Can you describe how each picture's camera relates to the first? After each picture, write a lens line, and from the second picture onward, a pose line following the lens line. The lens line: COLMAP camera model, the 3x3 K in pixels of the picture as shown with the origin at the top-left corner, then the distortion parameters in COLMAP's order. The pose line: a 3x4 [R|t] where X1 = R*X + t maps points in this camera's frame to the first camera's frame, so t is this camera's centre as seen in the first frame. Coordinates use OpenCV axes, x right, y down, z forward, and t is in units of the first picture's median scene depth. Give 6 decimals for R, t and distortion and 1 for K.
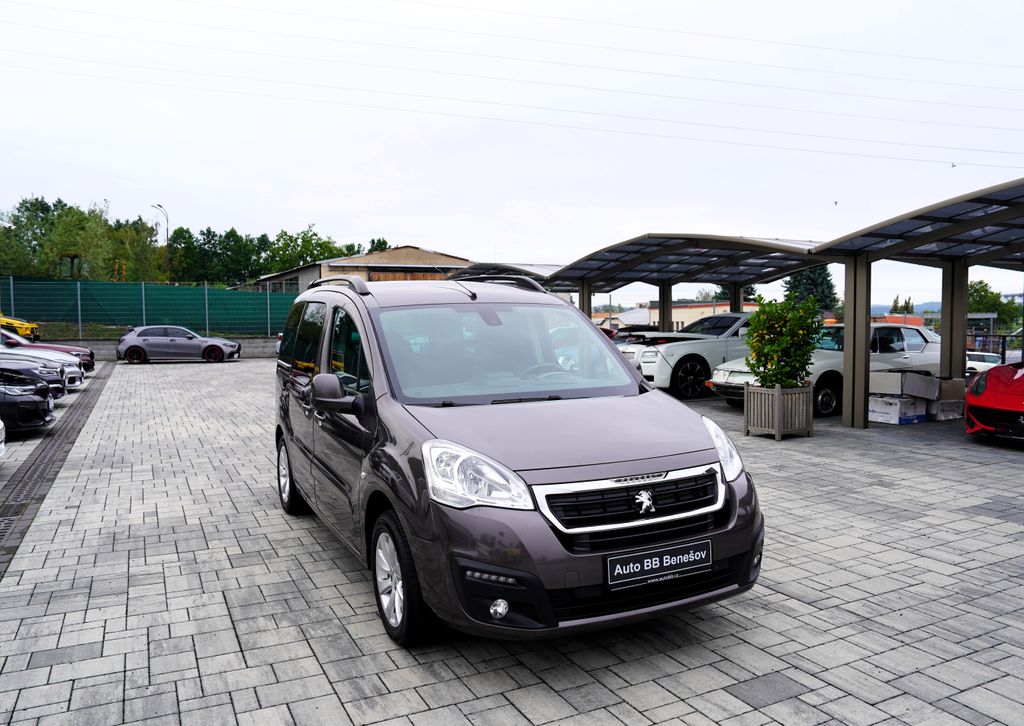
lens RADIAL K [[784.7, 0, 507.4], [0, 784.7, 345.6], [0, 0, 1]] dist [-0.104446, 0.066843]
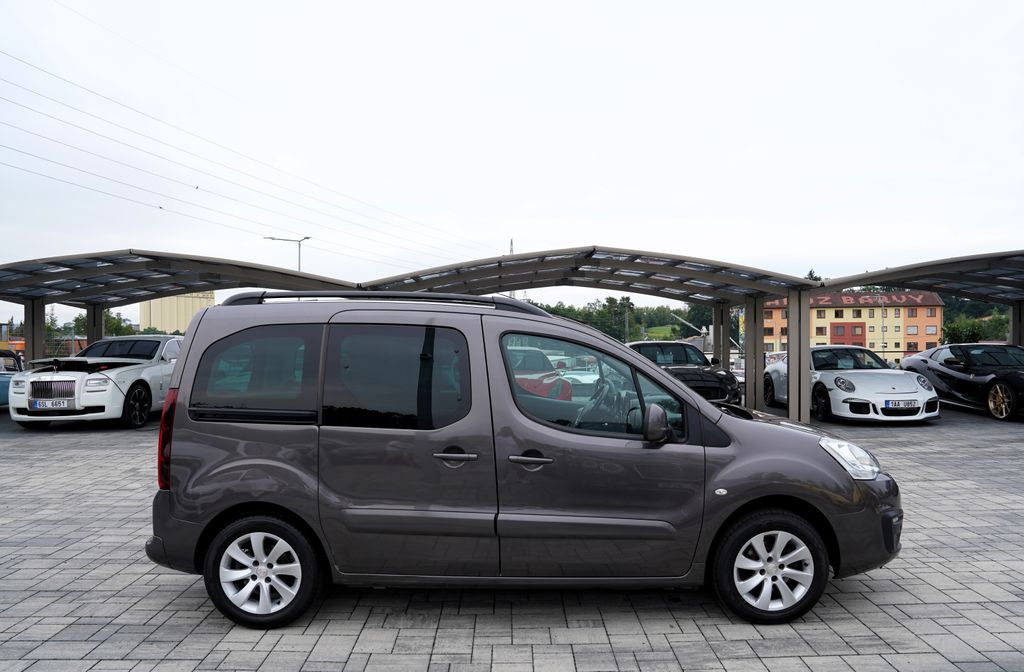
lens RADIAL K [[713.4, 0, 514.0], [0, 713.4, 323.6], [0, 0, 1]] dist [-0.121100, 0.083624]
pose [[0.424441, 0.024934, 0.905112, -1.059038], [0.030147, 0.998677, -0.041649, -0.027338], [-0.904954, 0.044964, 0.423128, 0.759026]]
